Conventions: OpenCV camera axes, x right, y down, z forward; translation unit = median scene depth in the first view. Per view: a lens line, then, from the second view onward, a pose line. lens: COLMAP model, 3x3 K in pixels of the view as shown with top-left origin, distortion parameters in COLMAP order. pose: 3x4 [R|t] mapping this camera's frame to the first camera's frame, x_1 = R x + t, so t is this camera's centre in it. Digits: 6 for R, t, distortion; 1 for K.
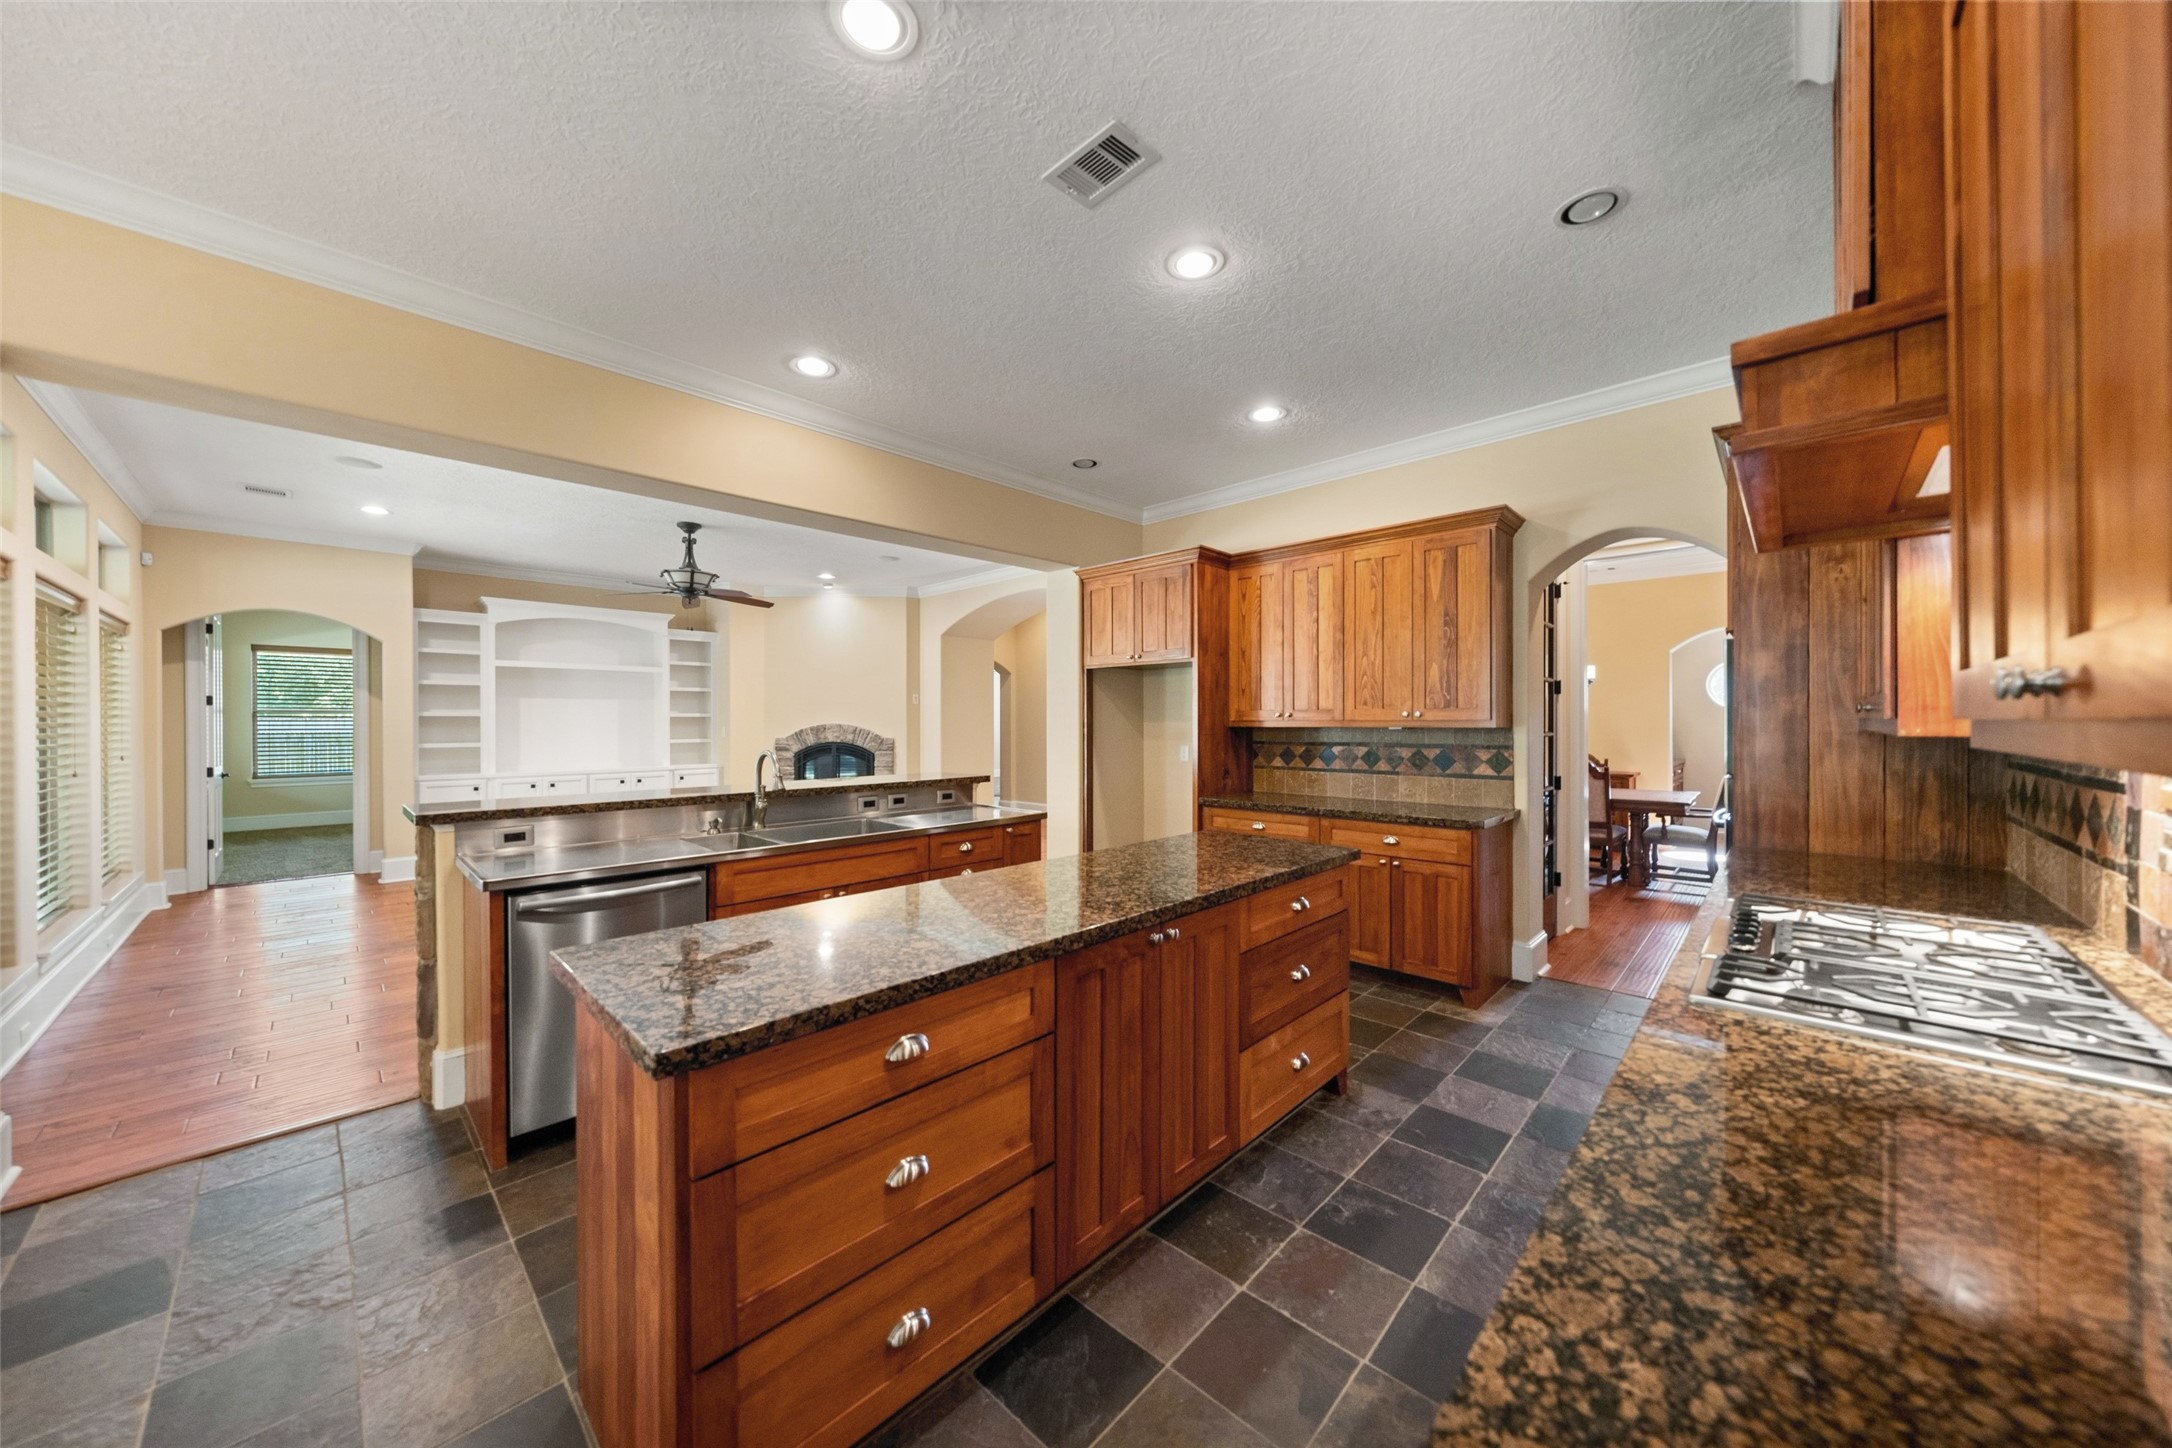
lens RADIAL K [[738.5, 0, 1099.2], [0, 738.5, 724.4], [0, 0, 1]] dist [0.001069, 0.000259]
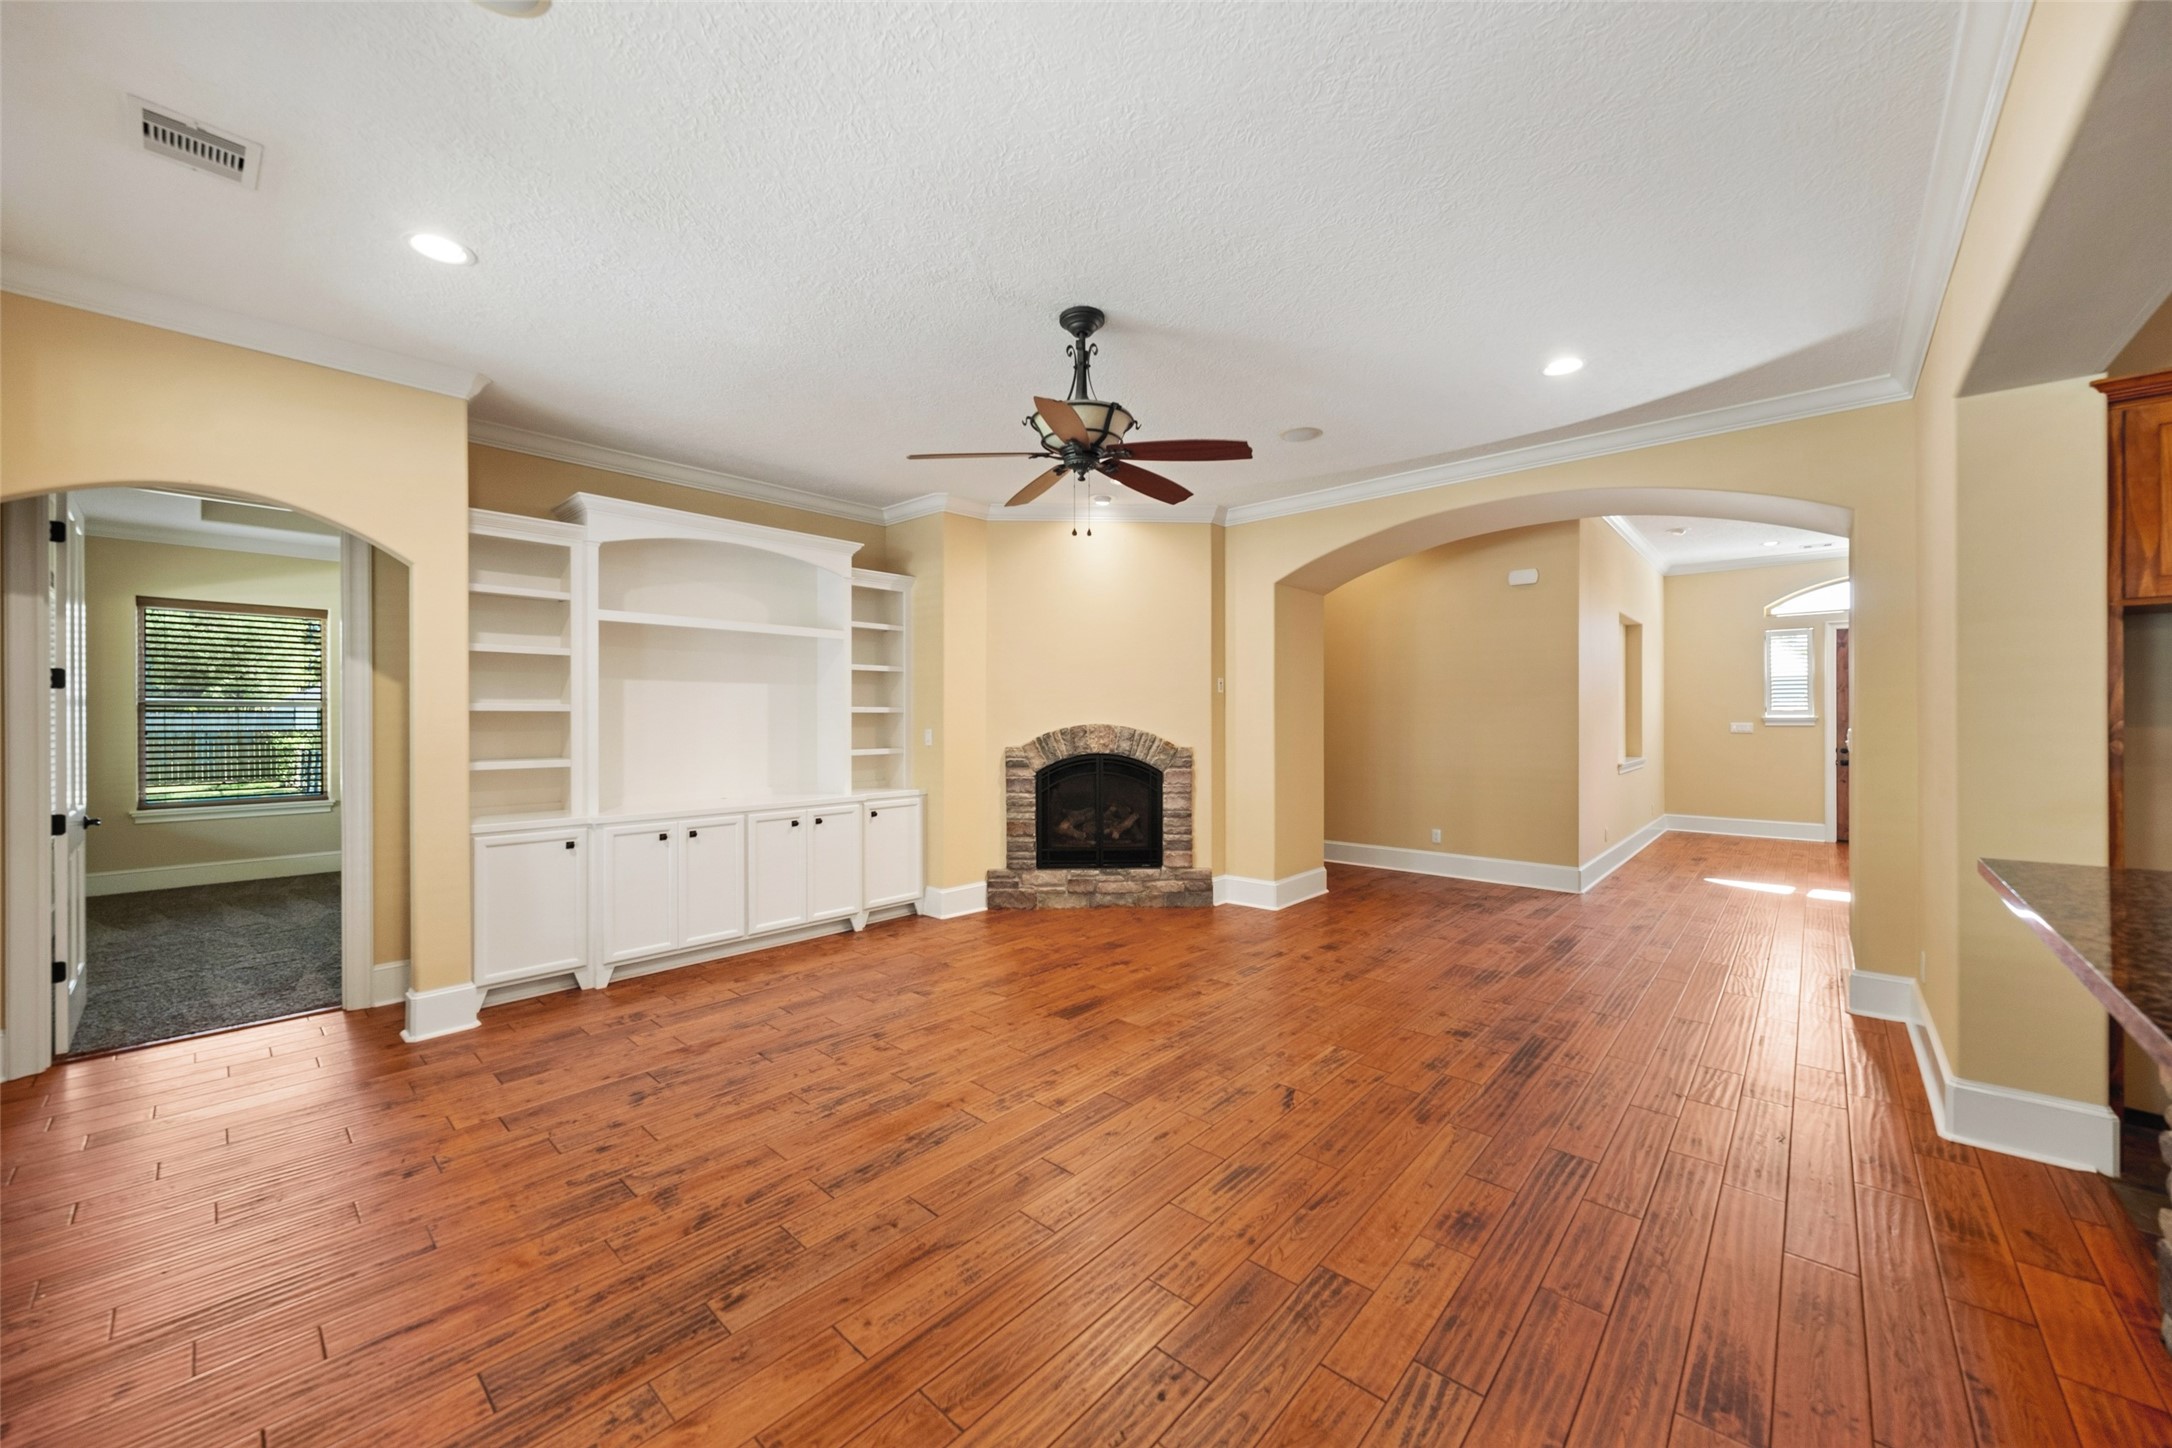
lens RADIAL K [[803.8, 0, 1094.2], [0, 803.8, 720.1], [0, 0, 1]] dist [0.006441, -0.000247]
pose [[0.999754, 0.001378, 0.022136, -0.468794], [-0.001335, 0.999997, -0.001948, -0.003782], [-0.022138, 0.001918, 0.999753, 0.397106]]
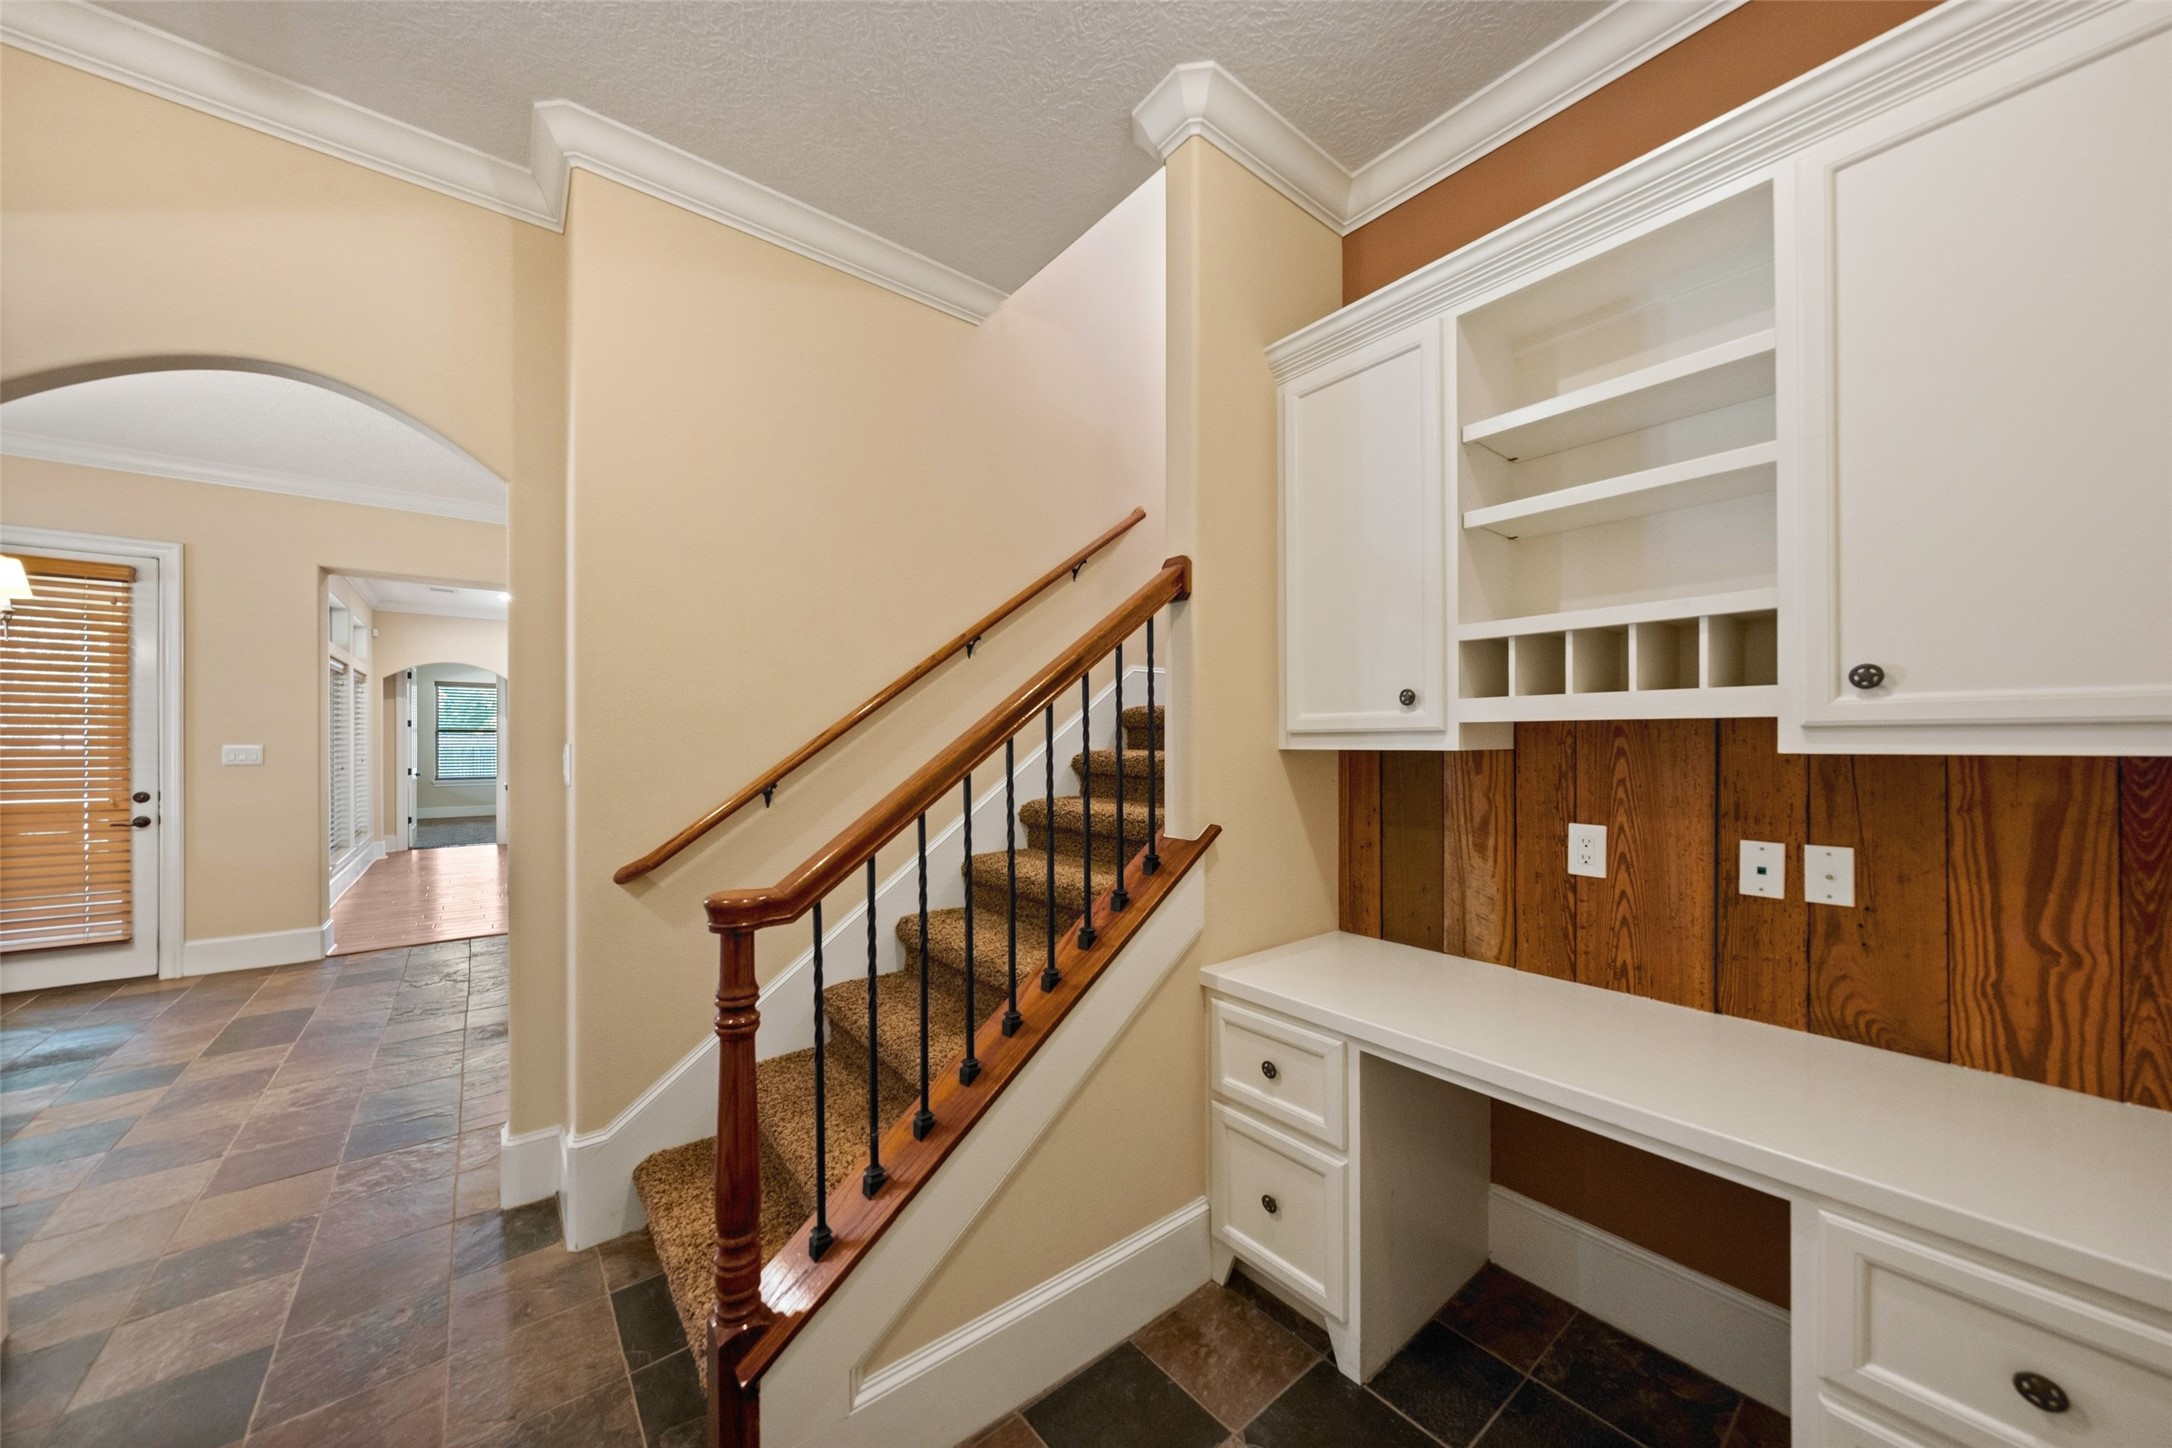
lens RADIAL K [[738.5, 0, 1069.4], [0, 738.5, 737.3], [0, 0, 1]] dist [0.001069, 0.000259]
pose [[0.989409, -0.001746, -0.145143, 0.282640], [0.001090, 0.999989, -0.004599, 0.004134], [0.145149, 0.004392, 0.989400, -0.240738]]
